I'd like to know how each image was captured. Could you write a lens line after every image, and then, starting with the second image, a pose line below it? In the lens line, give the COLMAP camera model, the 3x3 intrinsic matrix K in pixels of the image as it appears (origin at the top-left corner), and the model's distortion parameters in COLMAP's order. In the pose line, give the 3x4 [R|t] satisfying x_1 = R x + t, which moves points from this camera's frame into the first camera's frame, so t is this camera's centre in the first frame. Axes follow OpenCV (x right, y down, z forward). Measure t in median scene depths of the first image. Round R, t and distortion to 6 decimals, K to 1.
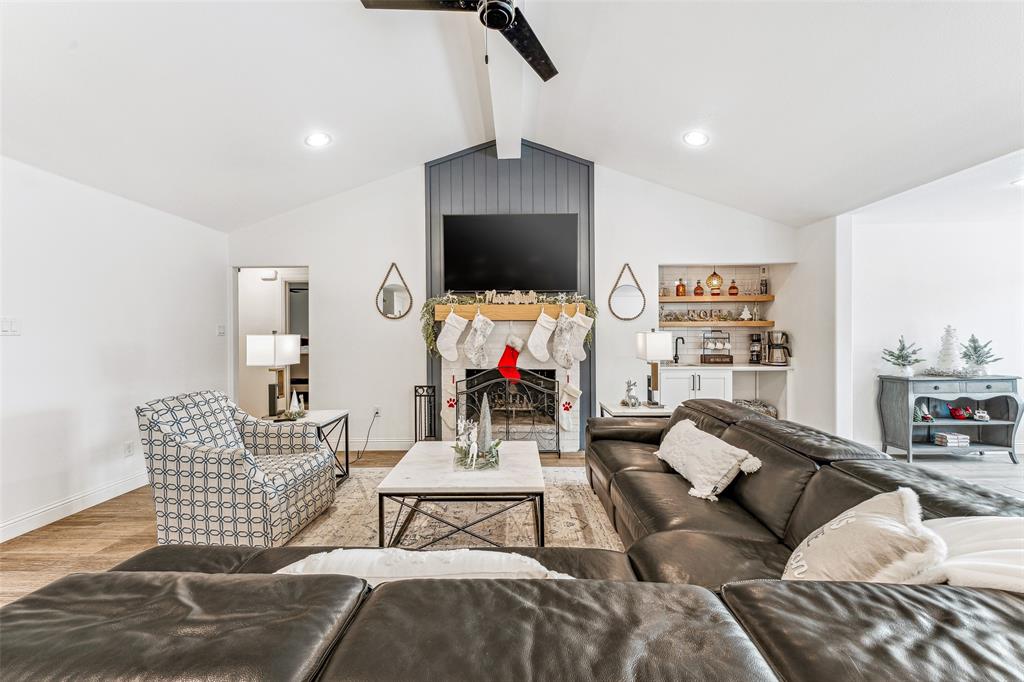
lens RADIAL K [[409.7, 0, 511.7], [0, 409.7, 335.5], [0, 0, 1]] dist [0.002501, 0.000029]
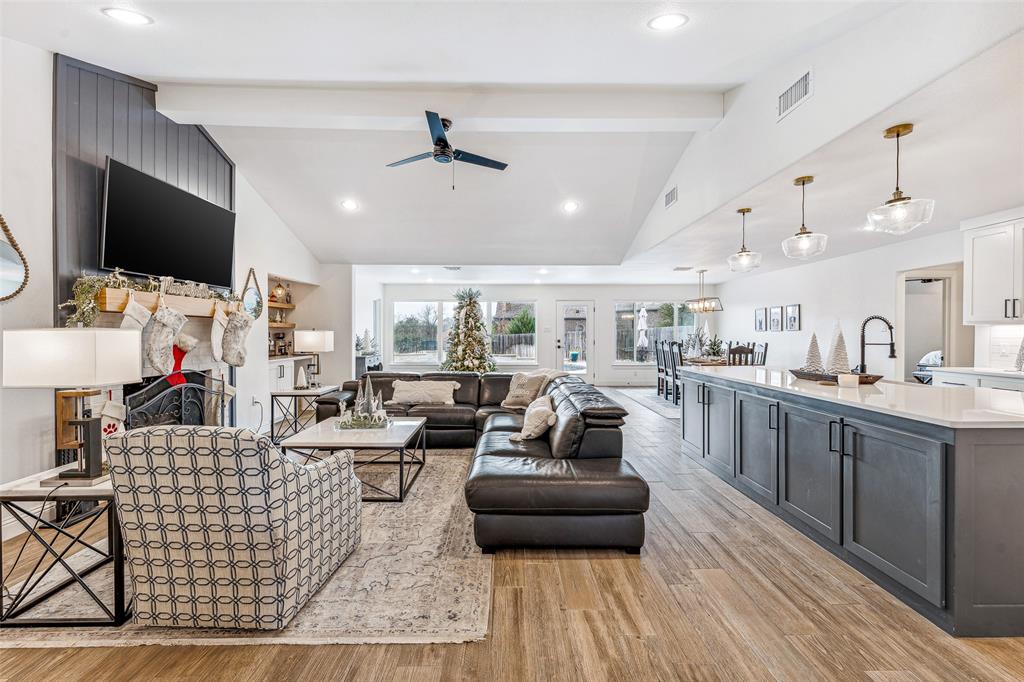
lens RADIAL K [[418.4, 0, 511.3], [0, 418.4, 333.7], [0, 0, 1]] dist [0.000006, -0.000063]
pose [[-0.027147, 0.002971, 0.999627, -0.880610], [0.003096, 0.999991, -0.002888, 0.005954], [-0.999627, 0.003017, -0.027156, 0.343987]]
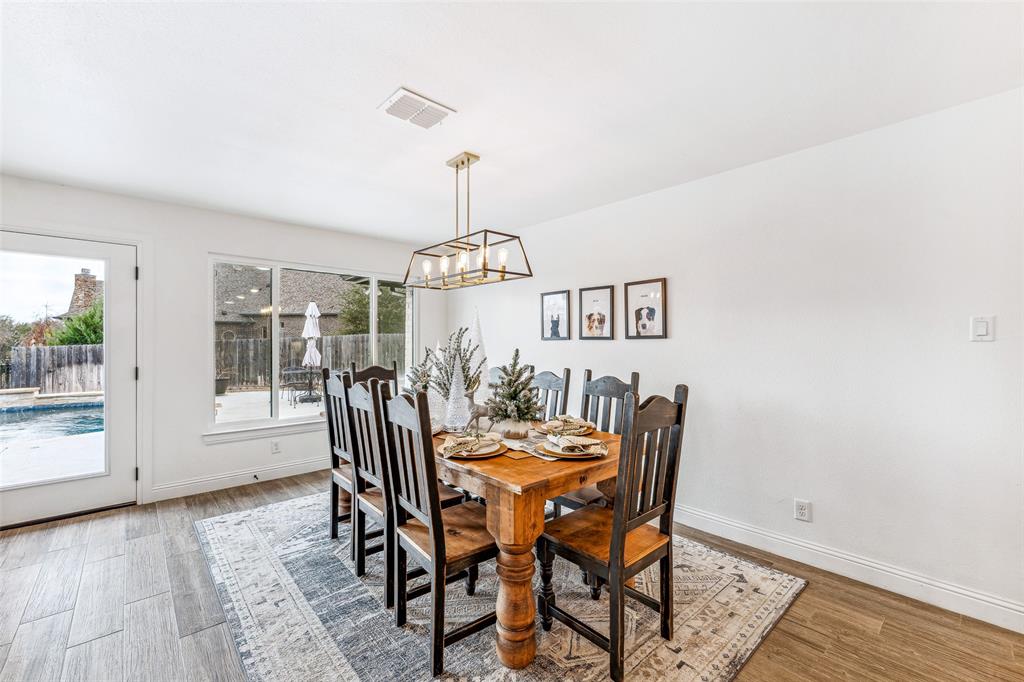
lens RADIAL K [[426.5, 0, 507.6], [0, 426.5, 341.3], [0, 0, 1]] dist [-0.000513, 0.000072]
pose [[-0.675825, 0.007318, 0.737026, 0.374830], [0.005801, 0.999973, -0.004610, -0.002003], [-0.737040, 0.001160, -0.675849, -0.144290]]
